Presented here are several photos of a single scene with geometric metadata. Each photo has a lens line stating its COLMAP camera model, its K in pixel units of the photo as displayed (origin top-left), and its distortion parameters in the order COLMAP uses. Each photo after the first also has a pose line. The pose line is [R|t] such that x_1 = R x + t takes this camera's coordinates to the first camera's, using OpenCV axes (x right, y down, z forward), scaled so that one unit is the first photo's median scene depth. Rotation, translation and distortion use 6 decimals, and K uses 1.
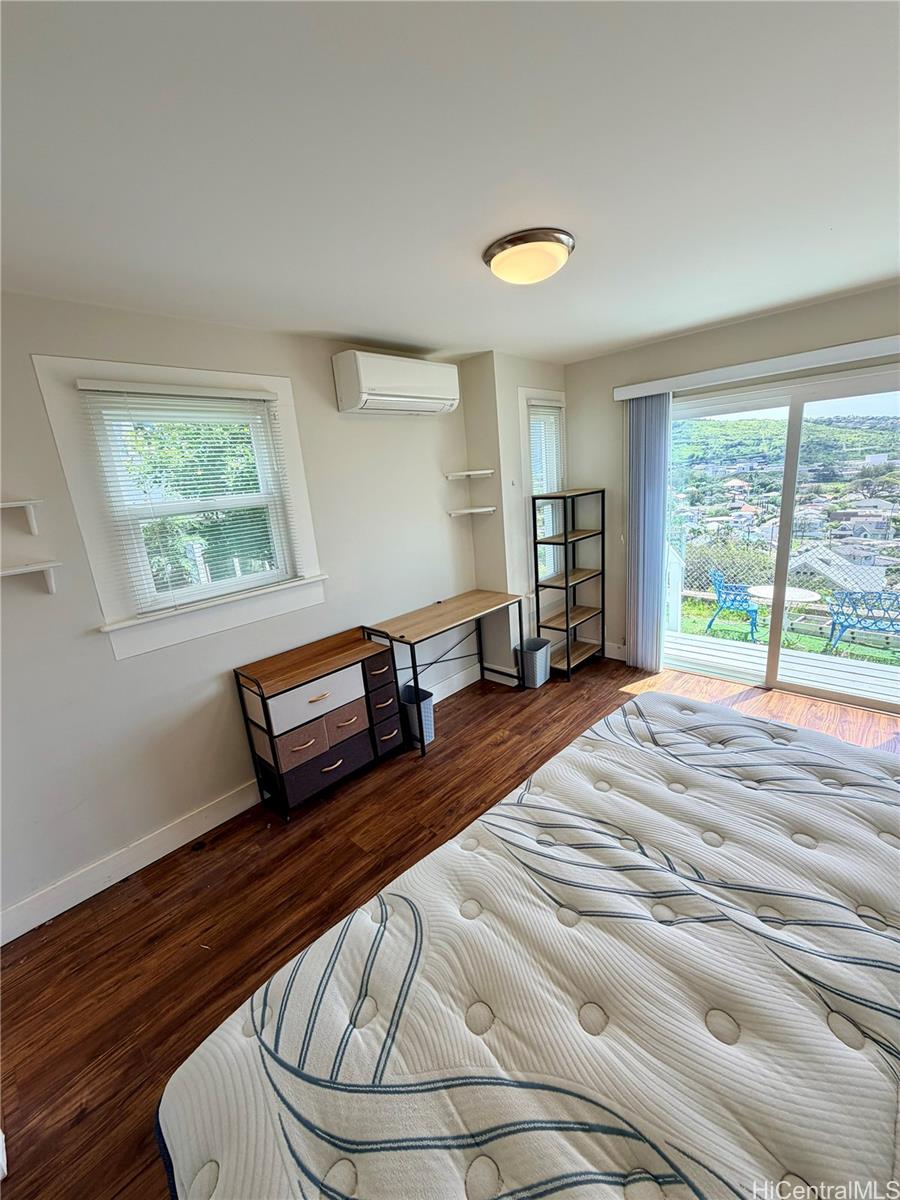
lens RADIAL K [[477.8, 0, 450.0], [0, 477.8, 596.2], [0, 0, 1]] dist [-0.000173, 0.000260]
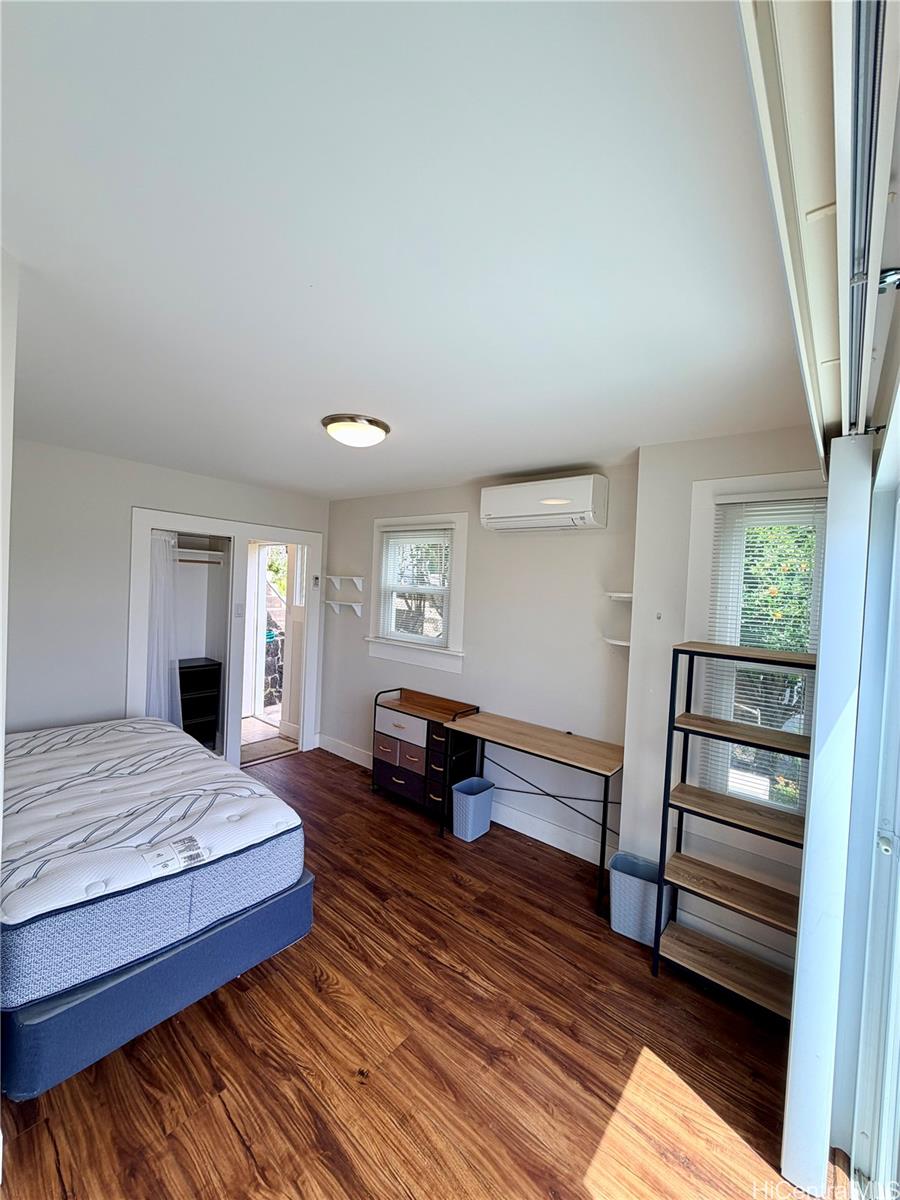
lens RADIAL K [[477.8, 0, 450.0], [0, 477.8, 596.2], [0, 0, 1]] dist [-0.000173, 0.000260]
pose [[0.056468, 0.113080, -0.991980, 0.999852], [-0.293806, 0.951453, 0.091735, -0.300637], [0.954196, 0.286270, 0.086951, 0.811130]]
